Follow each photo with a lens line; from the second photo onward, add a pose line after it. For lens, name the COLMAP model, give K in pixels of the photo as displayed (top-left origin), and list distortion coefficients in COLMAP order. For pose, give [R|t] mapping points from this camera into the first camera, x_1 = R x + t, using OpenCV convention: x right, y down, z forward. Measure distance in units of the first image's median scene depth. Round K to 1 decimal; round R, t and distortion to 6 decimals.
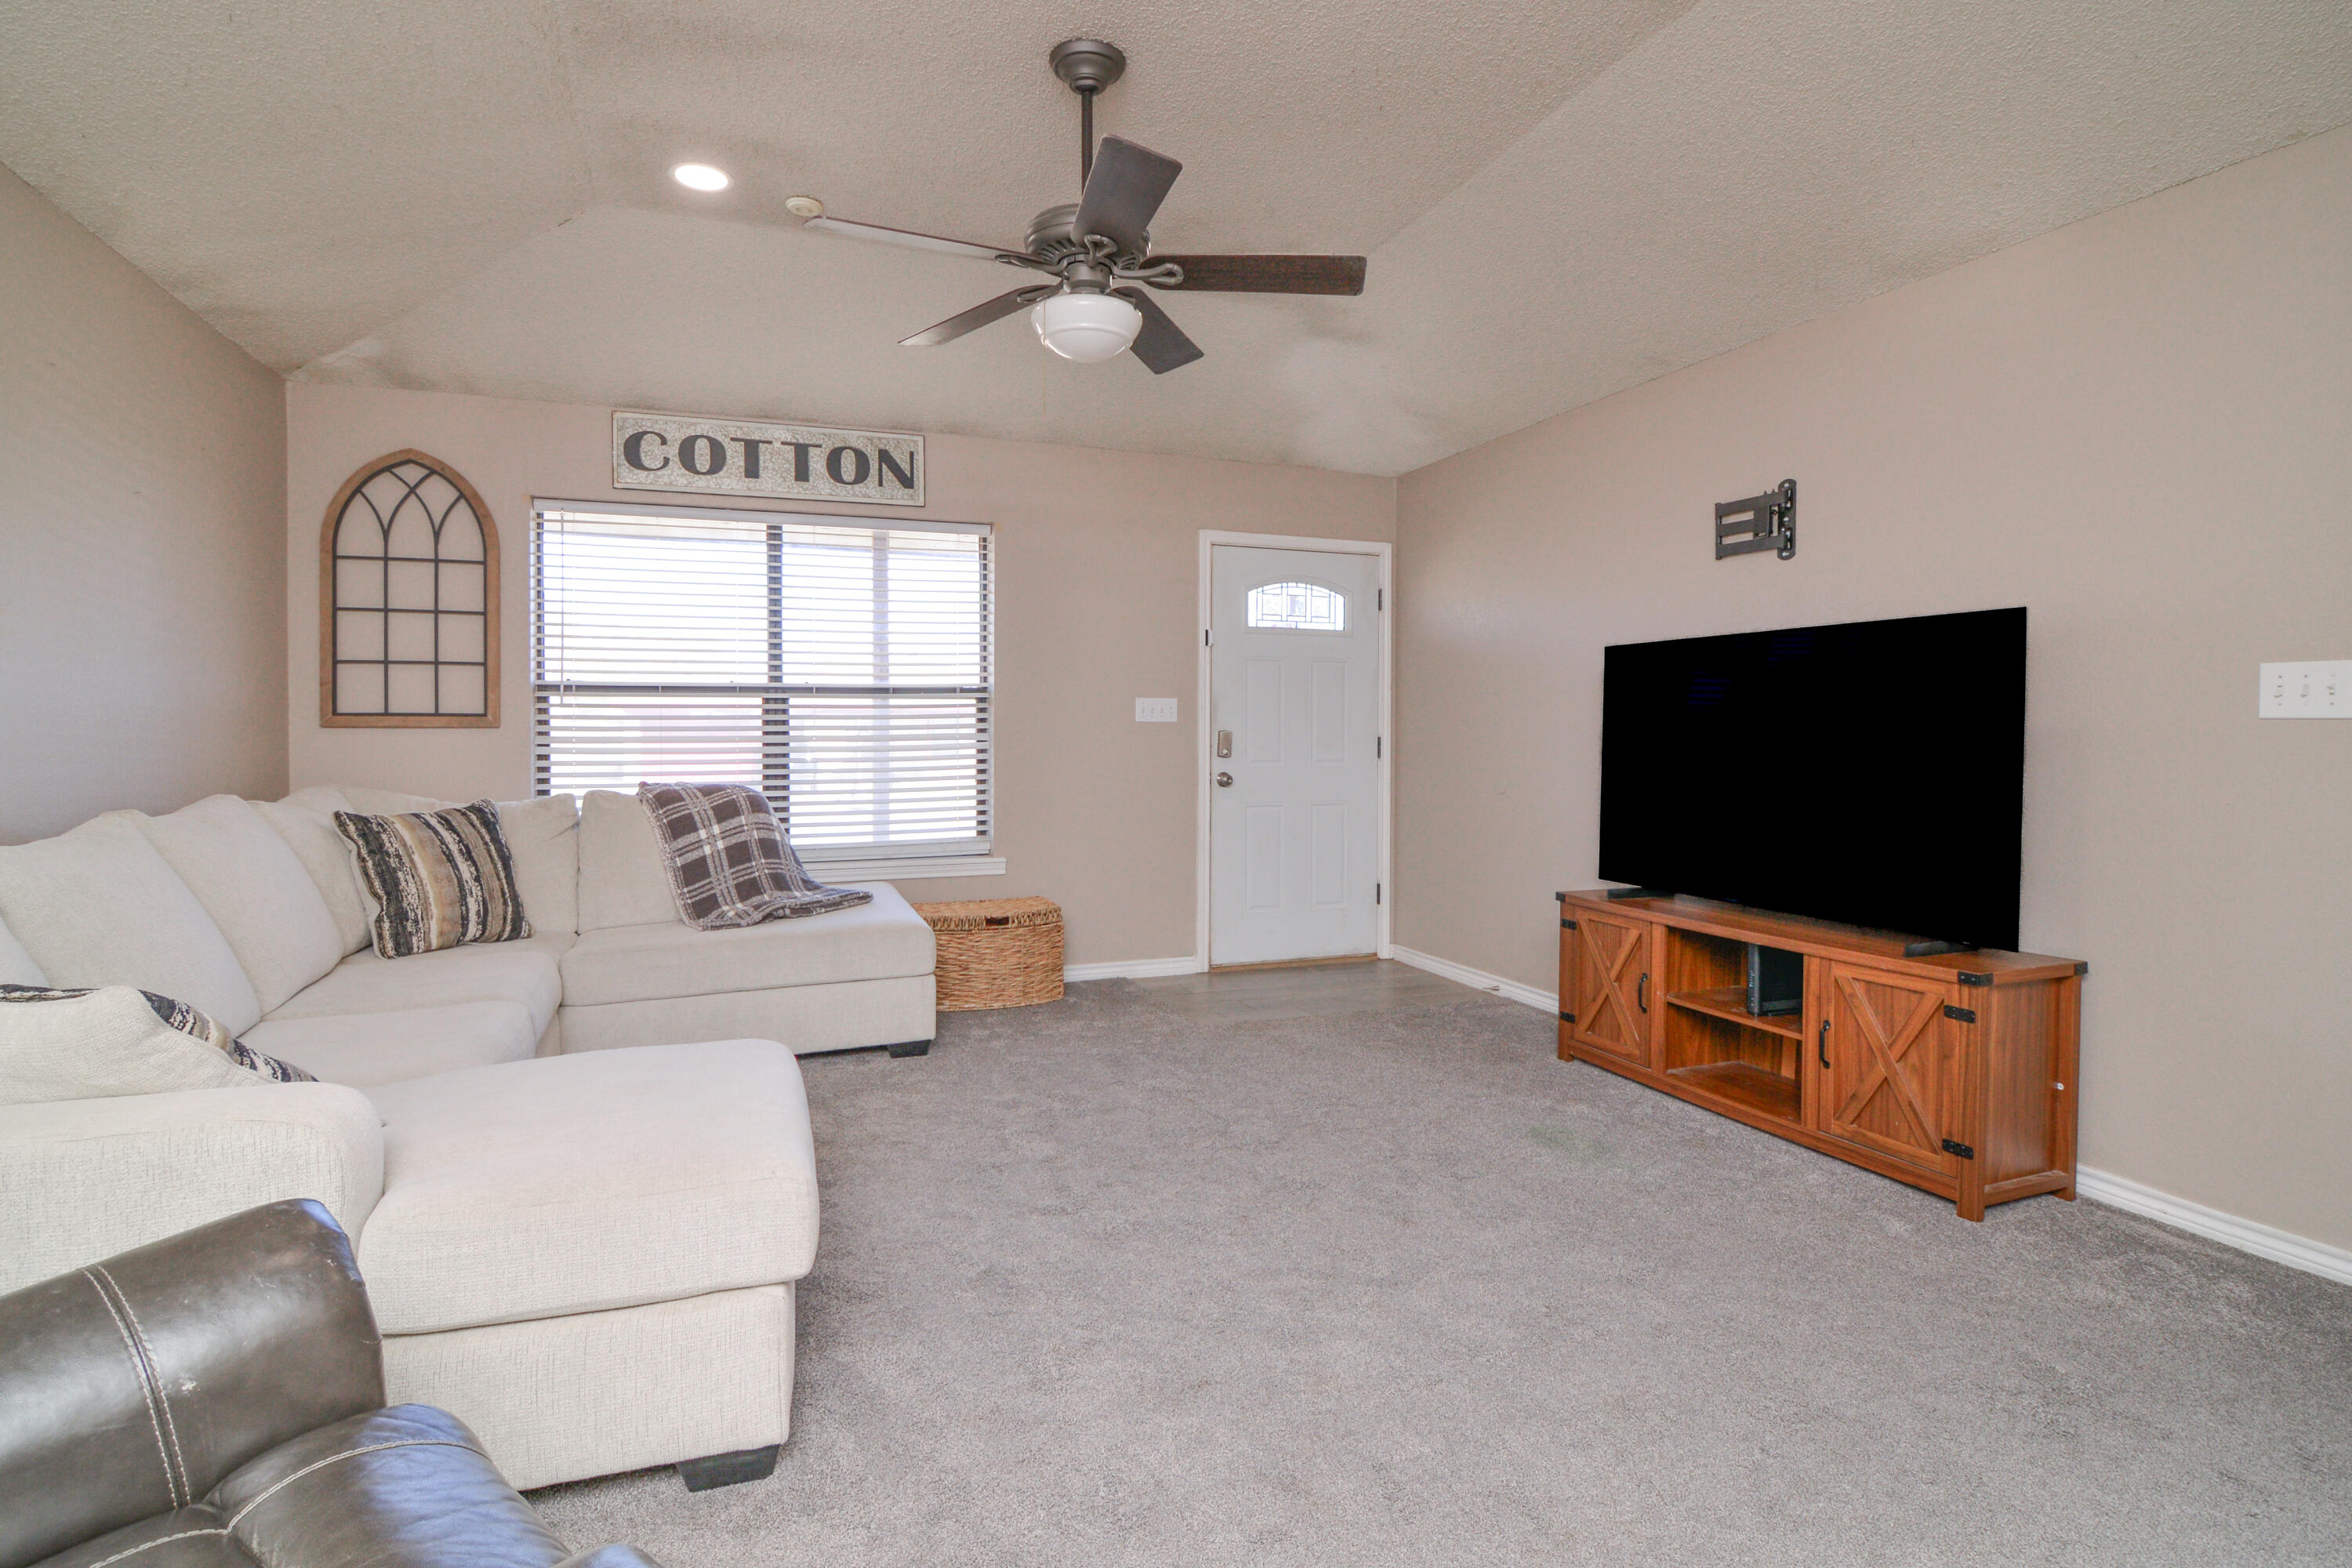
lens RADIAL K [[1171.3, 0, 1181.1], [0, 1171.3, 743.3], [0, 0, 1]] dist [-0.006438, -0.009498]
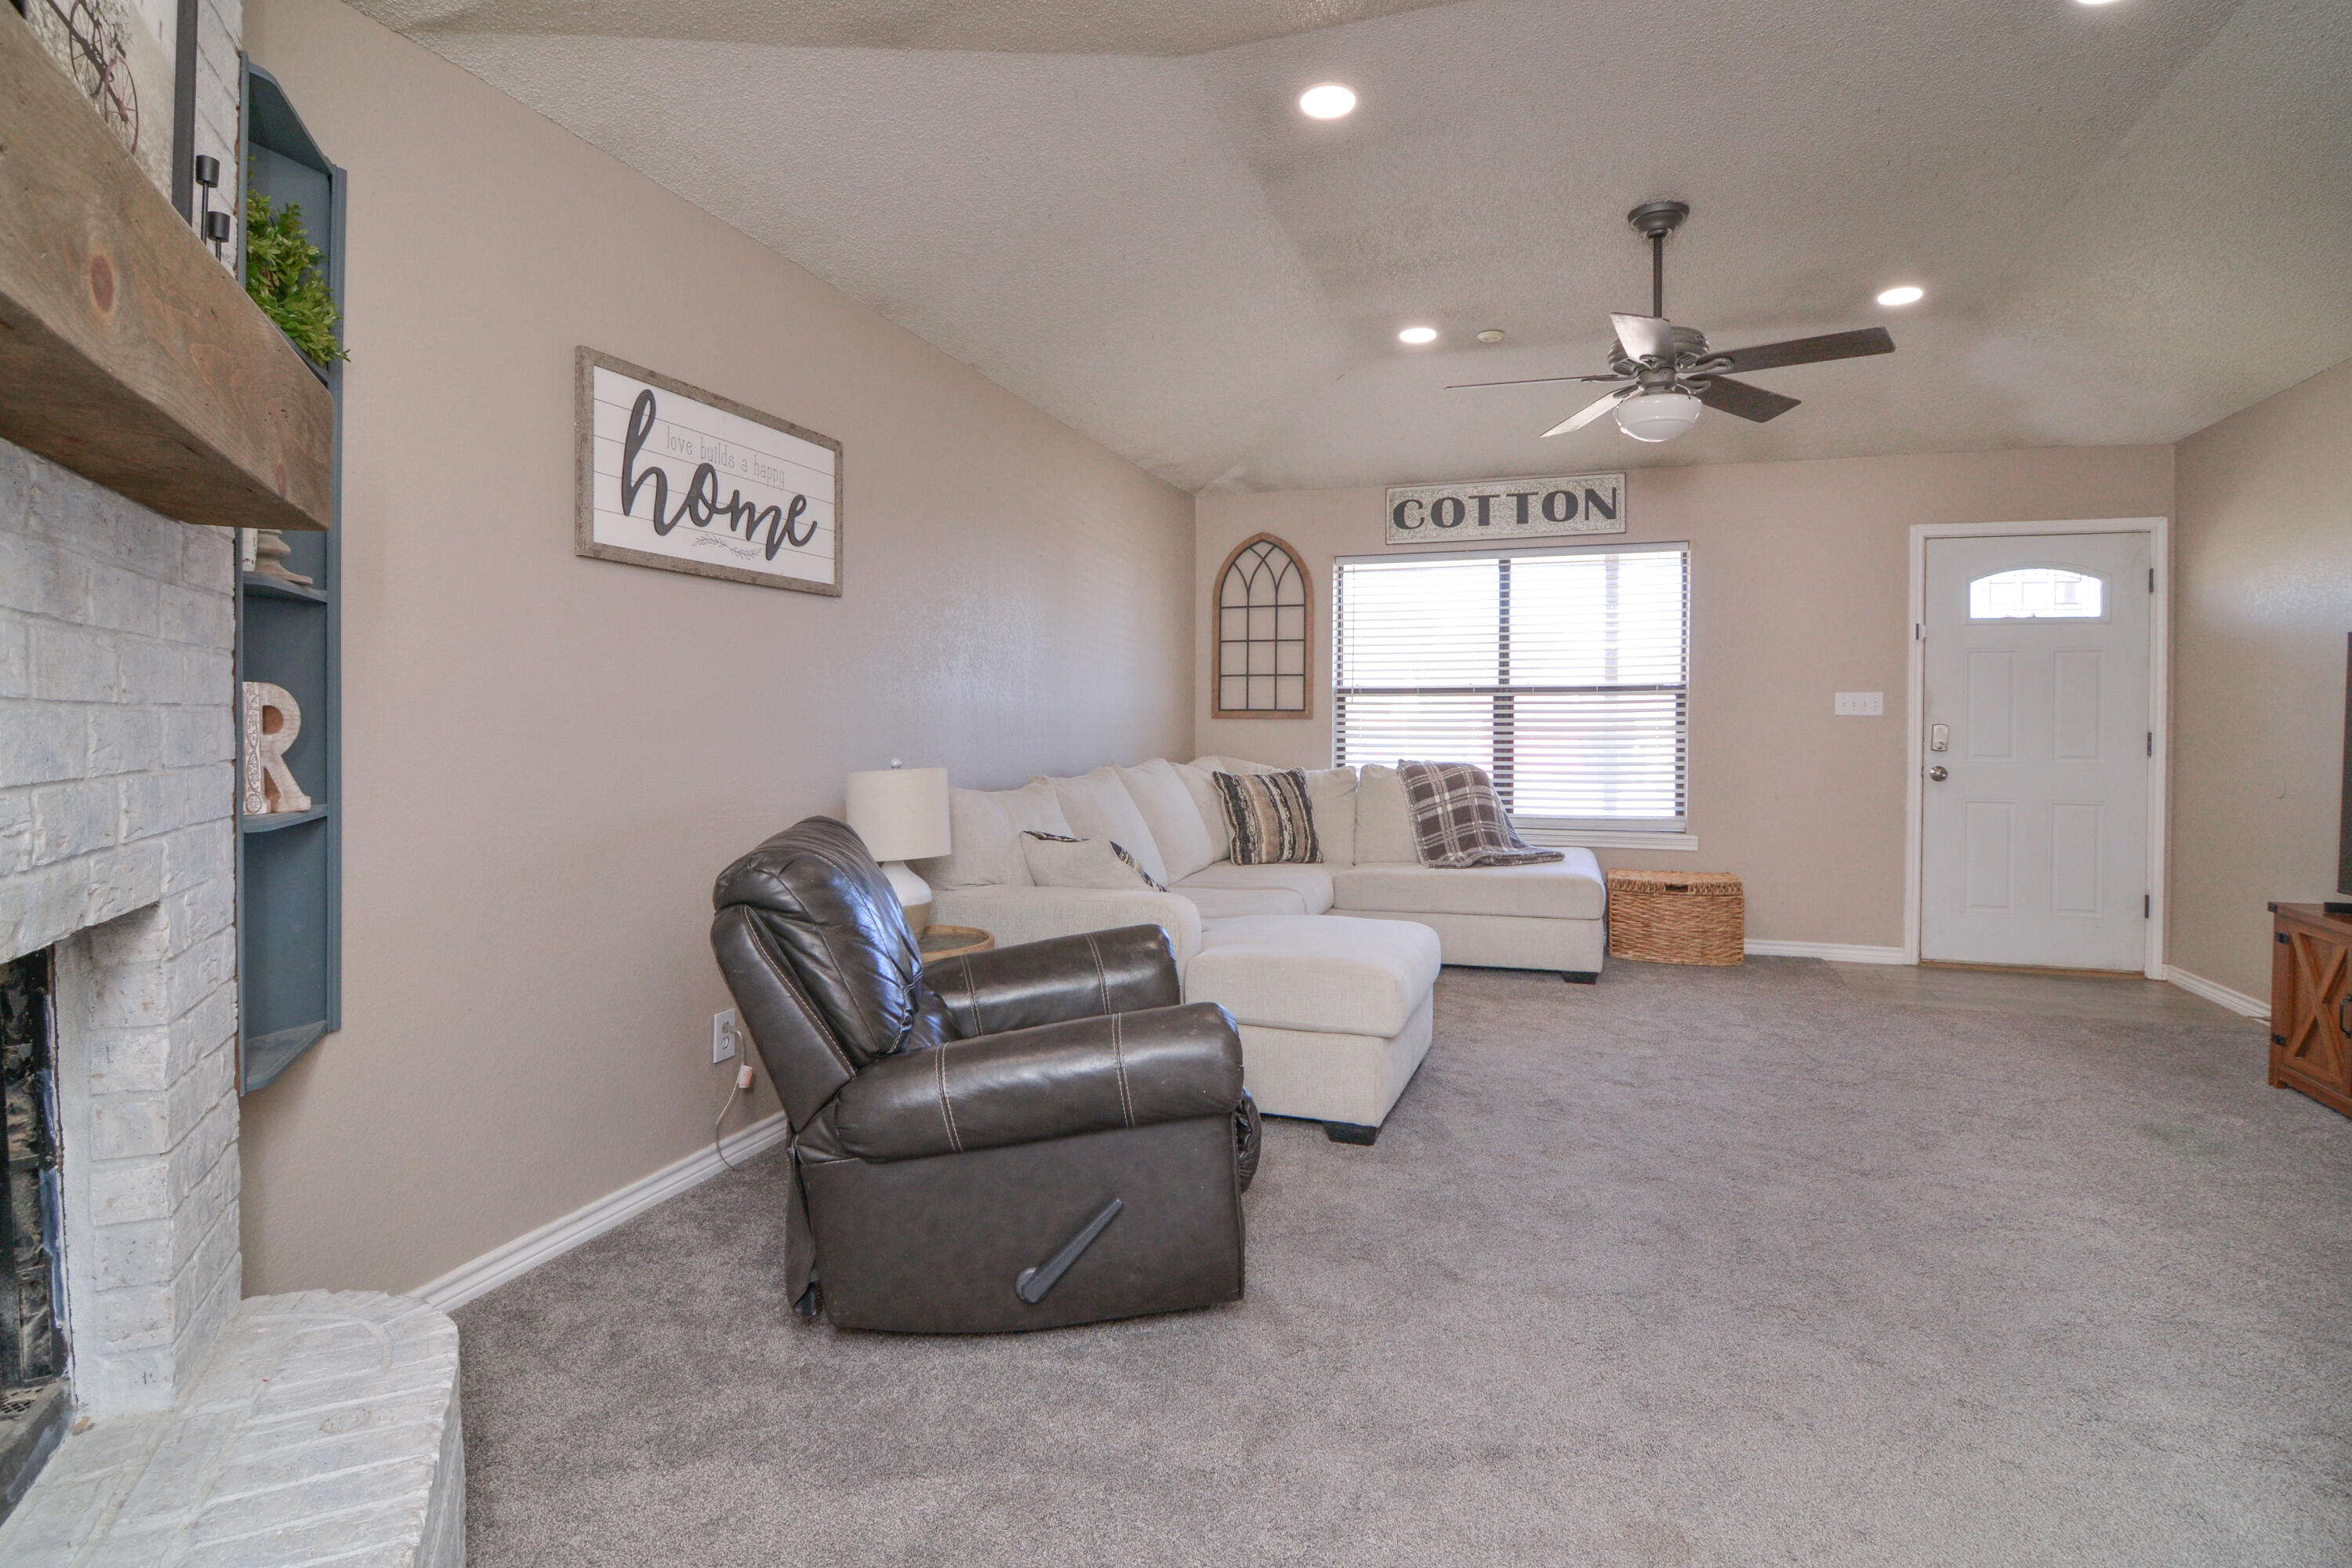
lens RADIAL K [[1171.3, 0, 1170.2], [0, 1171.3, 737.4], [0, 0, 1]] dist [-0.006438, -0.009498]
pose [[0.762625, 0.012879, -0.646712, 0.213472], [-0.012009, 0.999911, 0.005751, 0.002832], [0.646729, 0.003381, 0.762712, -0.212049]]
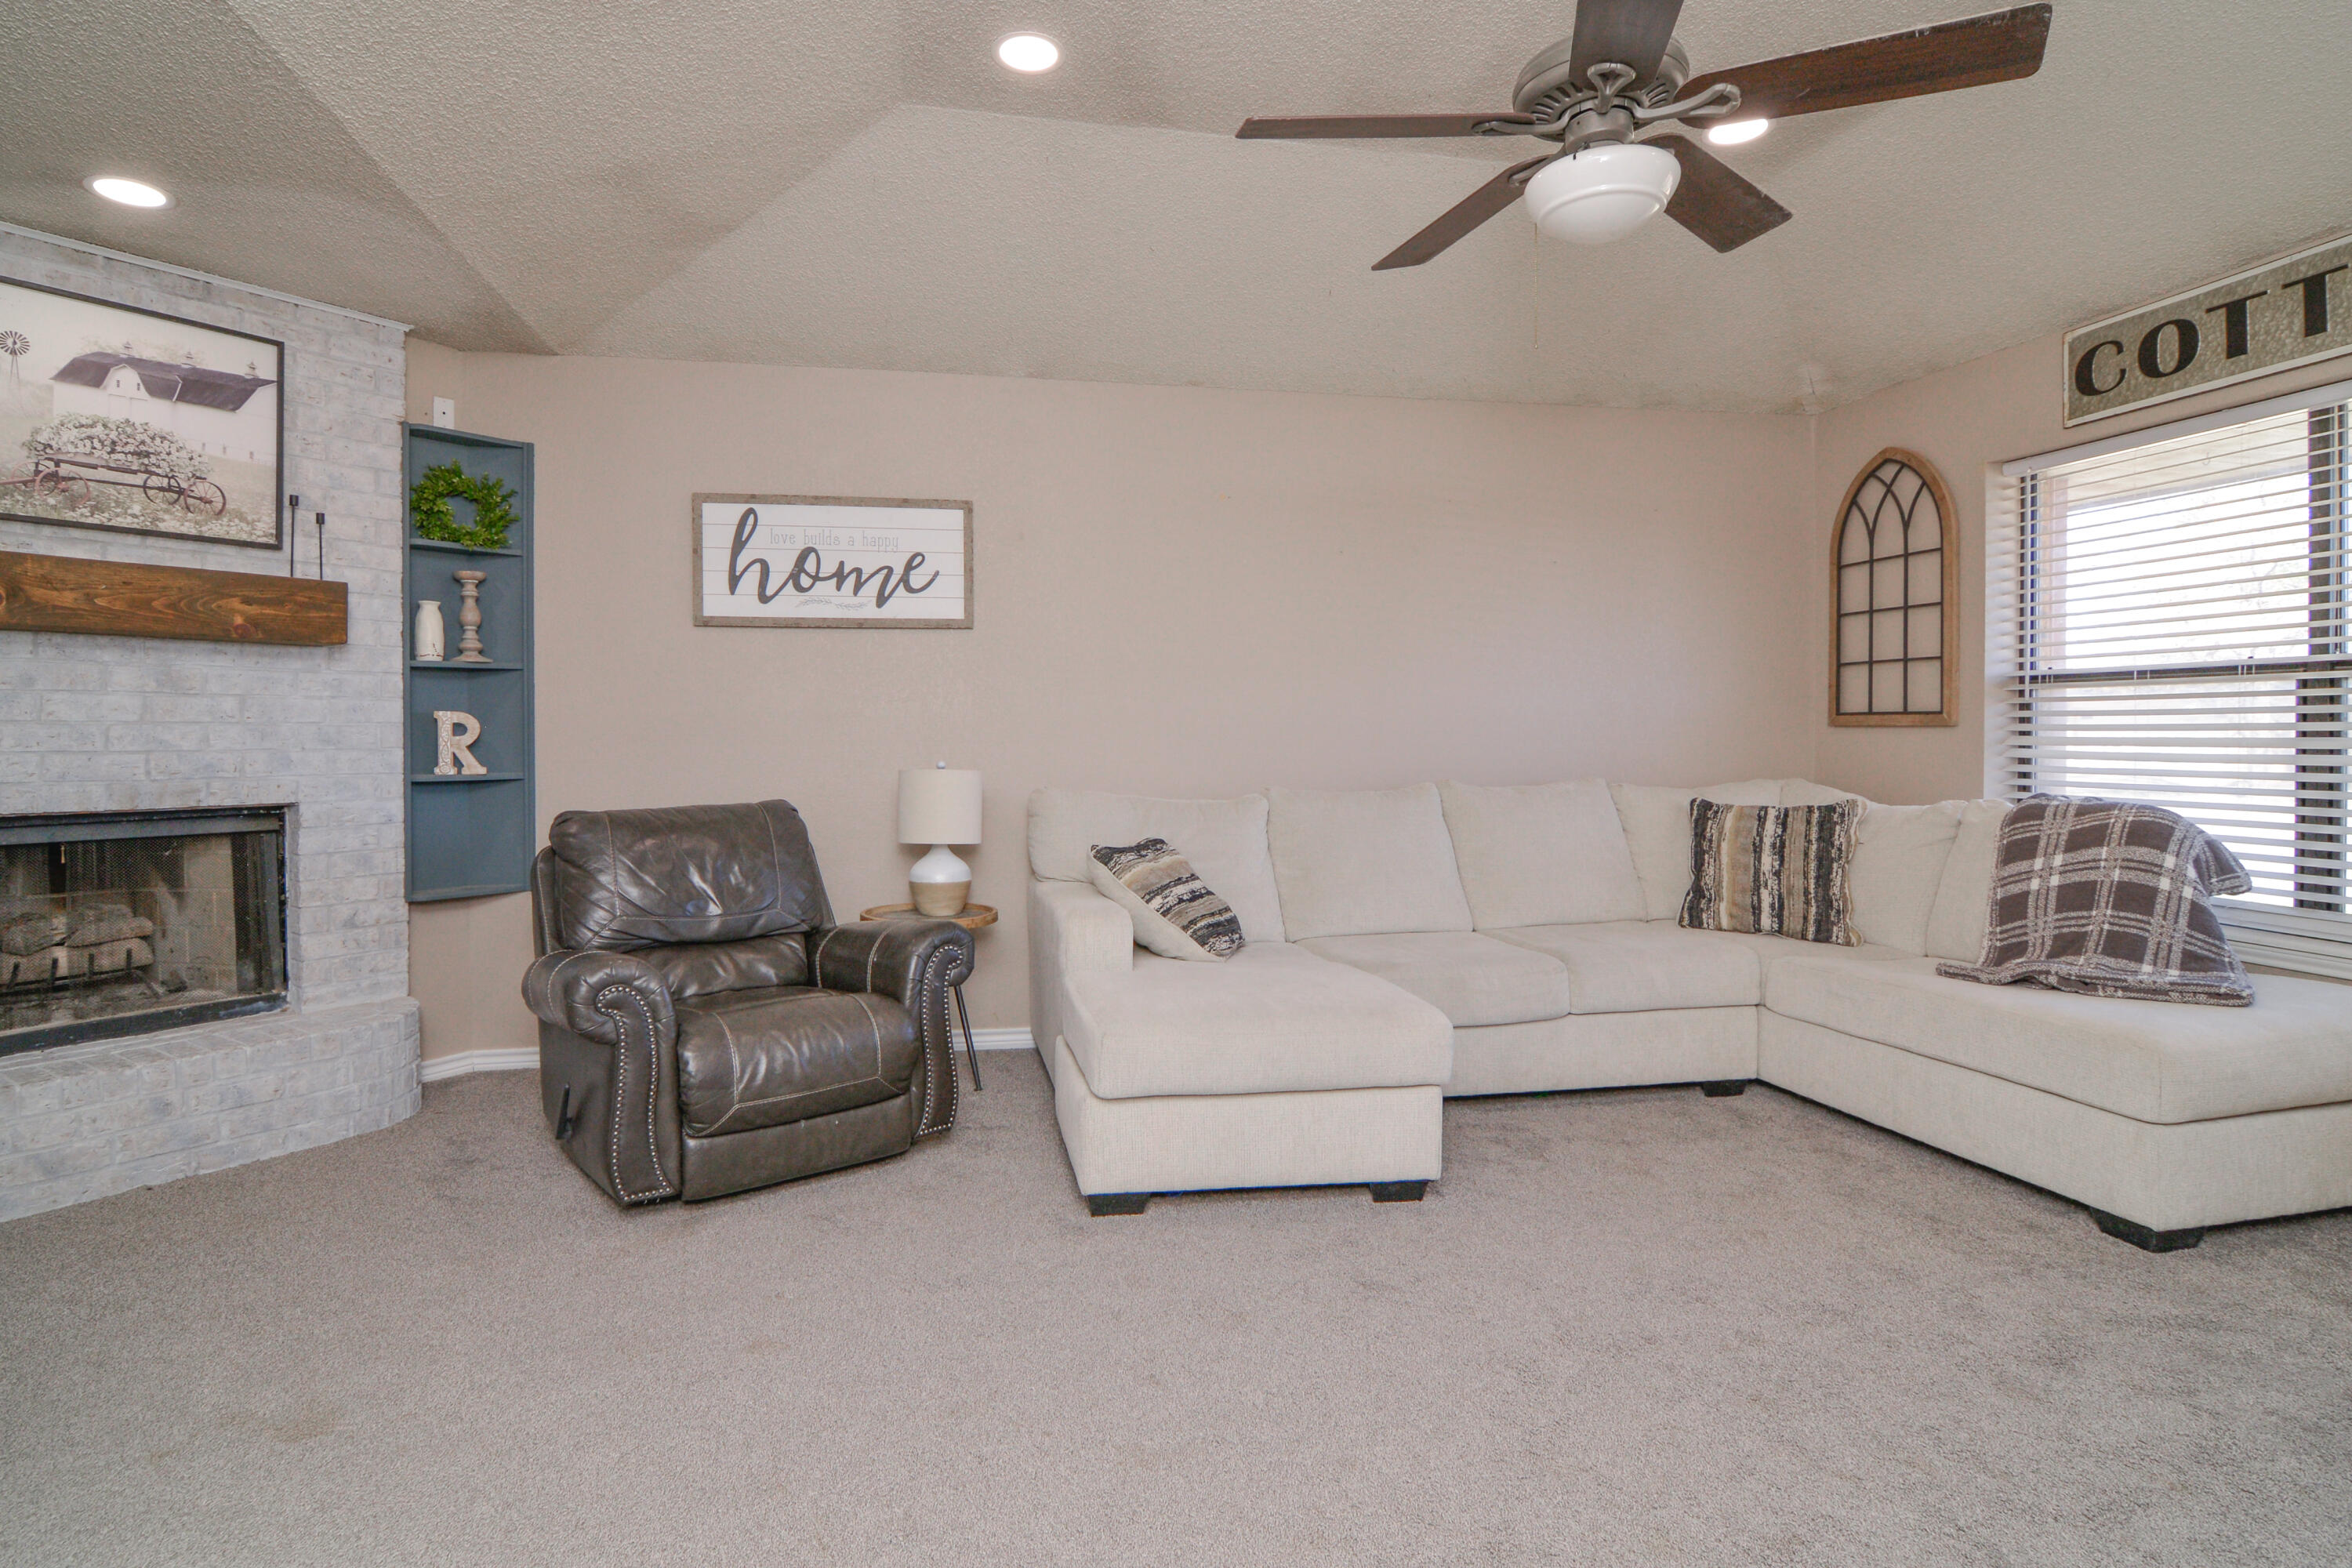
lens RADIAL K [[1171.3, 0, 1093.3], [0, 1171.3, 740.0], [0, 0, 1]] dist [-0.006438, -0.009498]
pose [[-0.208750, 0.008433, -0.977933, 0.441976], [-0.012213, 0.999862, 0.011229, -0.004613], [0.977893, 0.014288, -0.208618, 0.518360]]
